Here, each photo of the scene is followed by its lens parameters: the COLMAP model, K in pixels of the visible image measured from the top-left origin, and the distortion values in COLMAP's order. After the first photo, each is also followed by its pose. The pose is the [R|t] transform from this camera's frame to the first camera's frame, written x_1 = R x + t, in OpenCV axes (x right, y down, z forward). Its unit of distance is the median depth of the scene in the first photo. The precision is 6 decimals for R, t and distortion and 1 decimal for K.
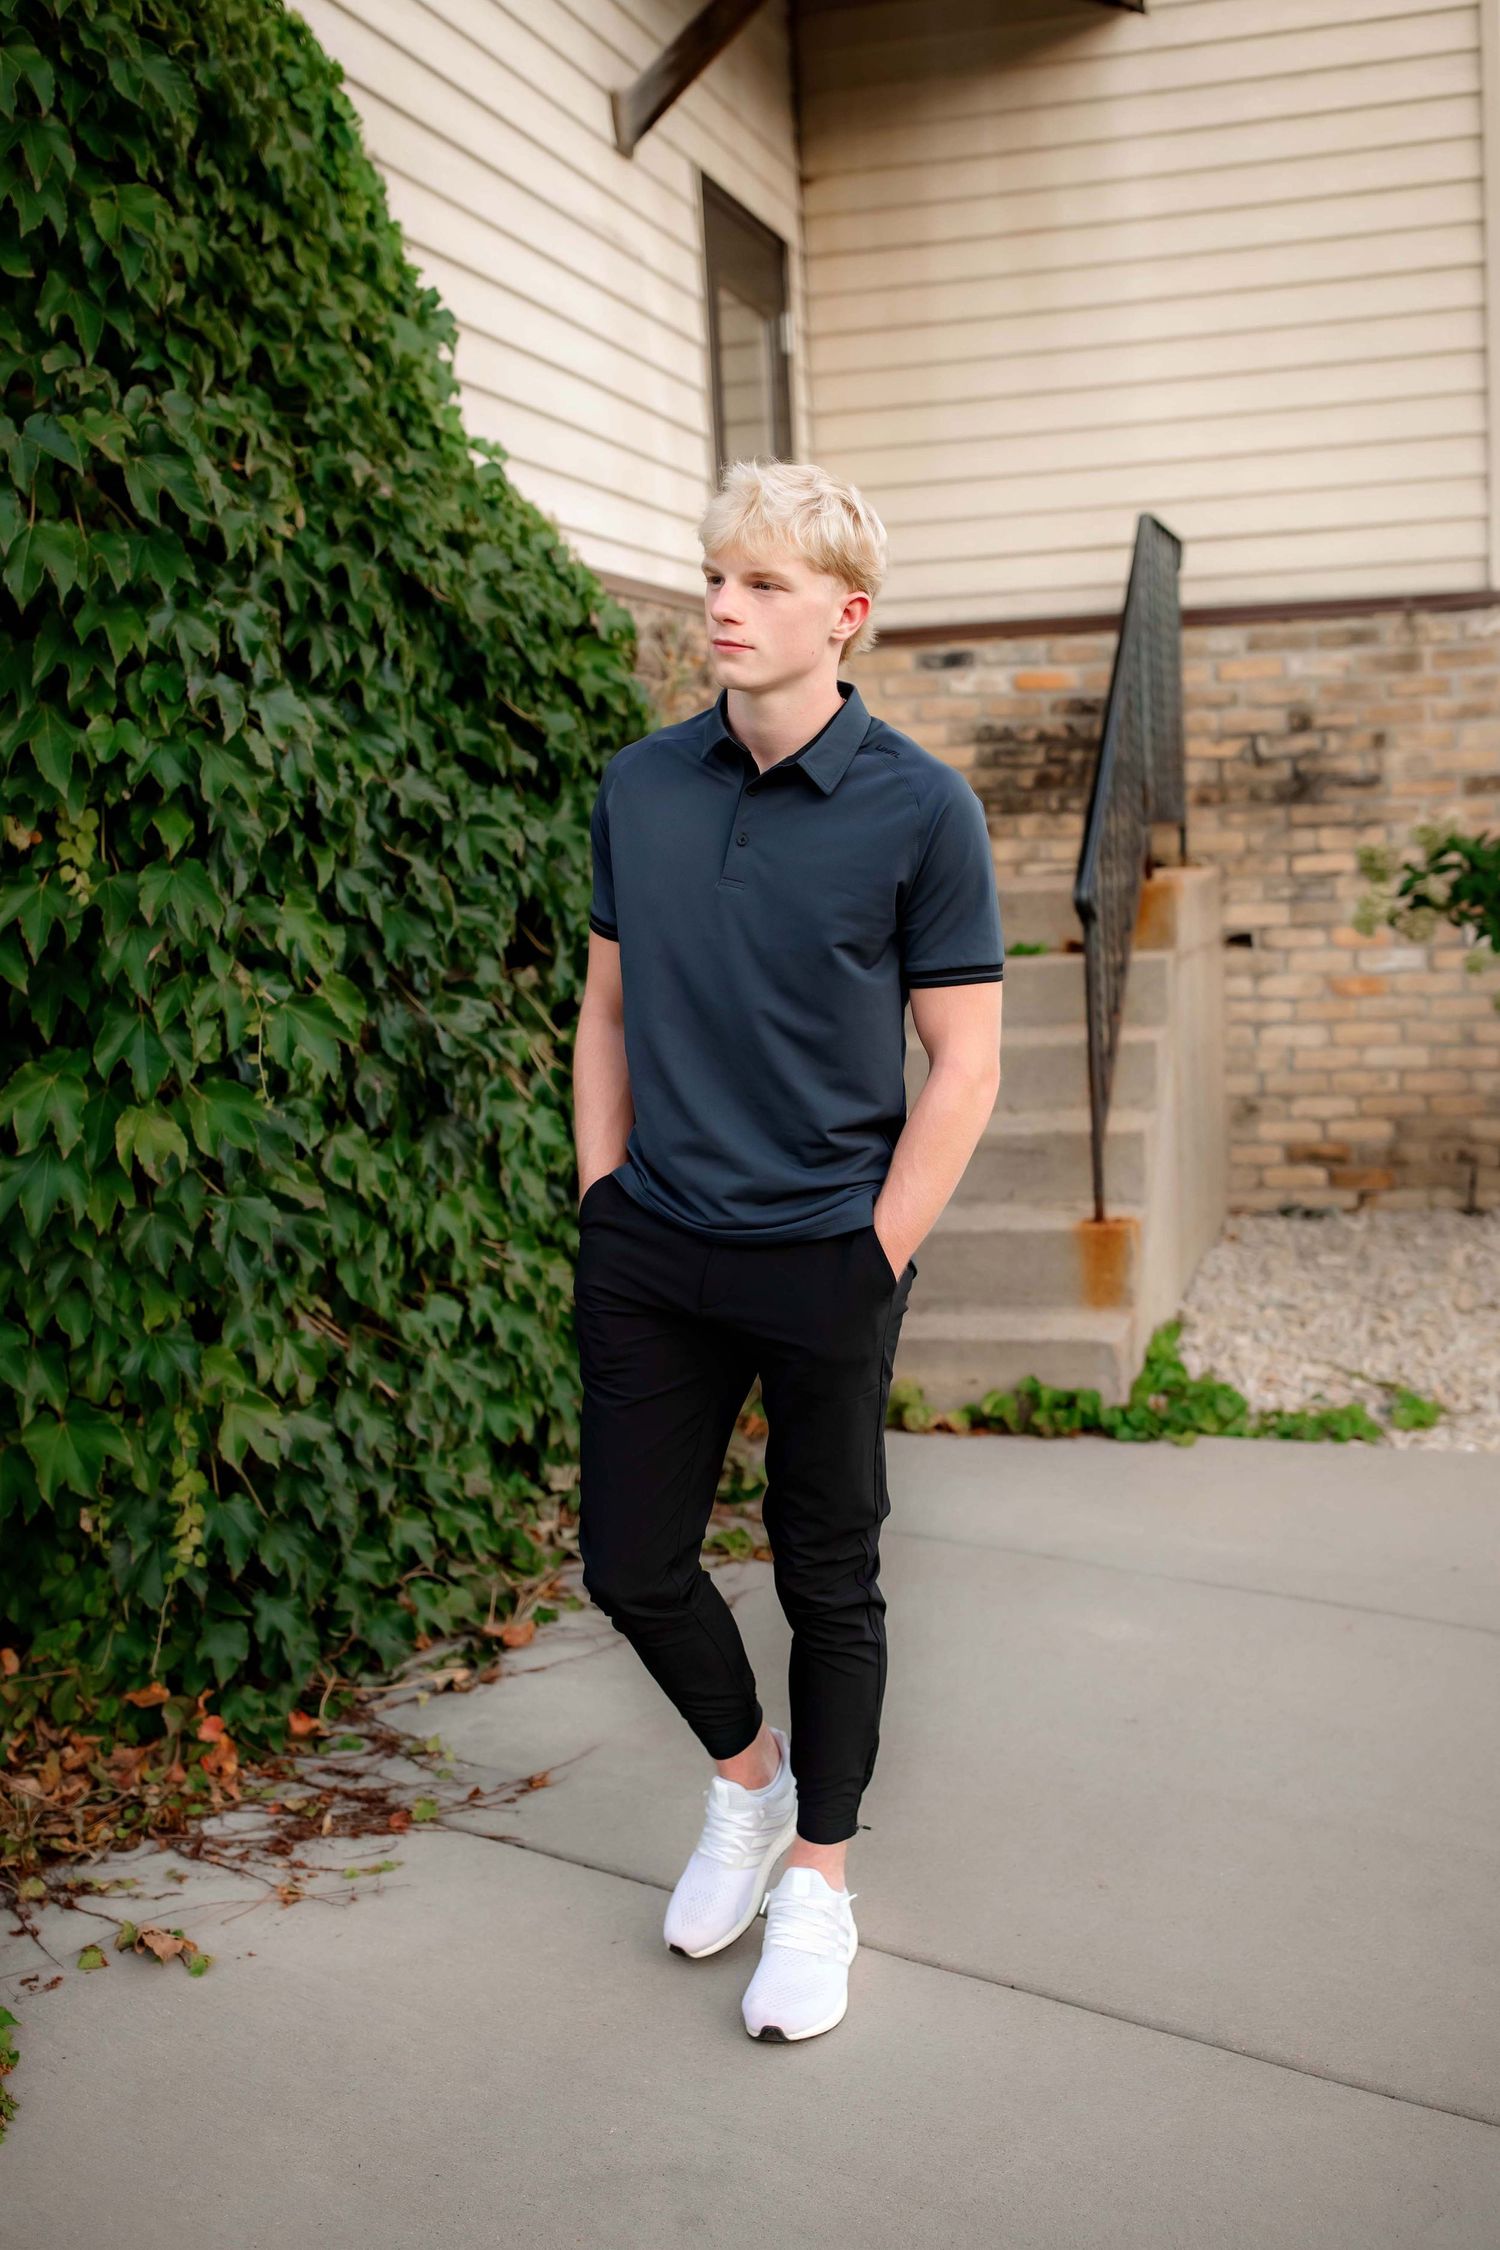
lens RADIAL K [[2486.6, 0, 750.0], [0, 2486.6, 1125.0], [0, 0, 1]] dist [0.013849, 0.008989]
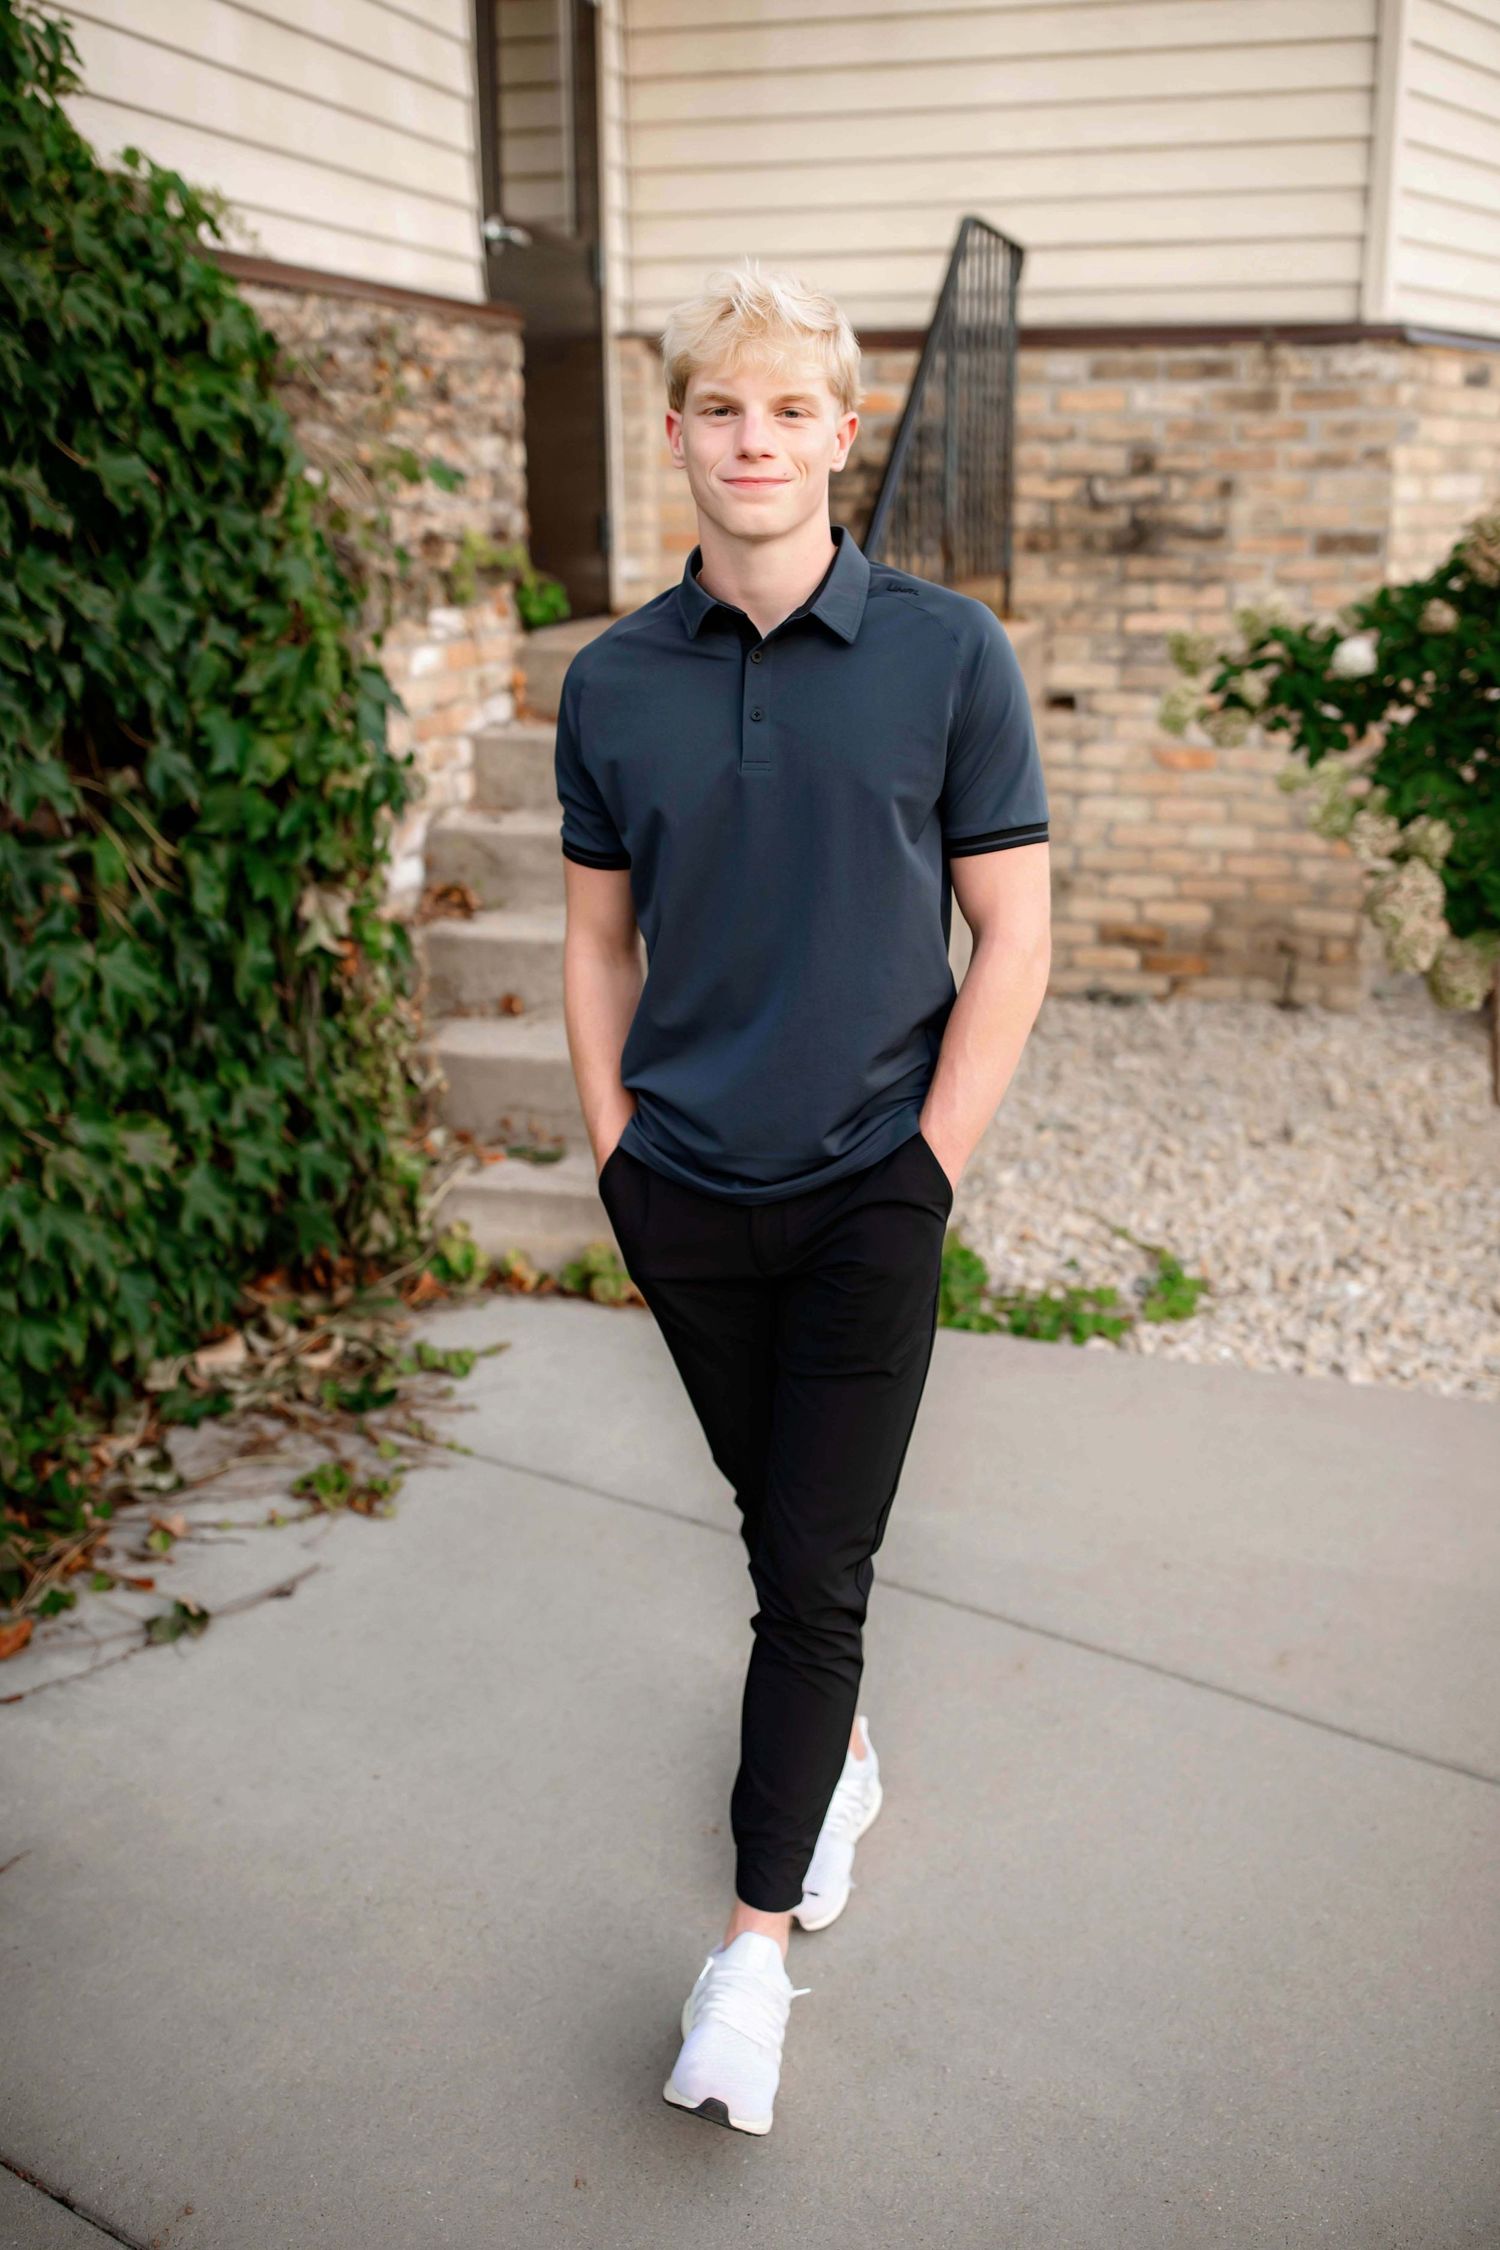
lens RADIAL K [[2194.2, 0, 750.0], [0, 2194.2, 1125.0], [0, 0, 1]] dist [-0.007049, -0.001821]
pose [[0.999065, 0.038289, 0.020061, 0.072344], [-0.041069, 0.985571, 0.164207, -0.050094], [-0.013485, -0.164877, 0.986222, 0.175727]]
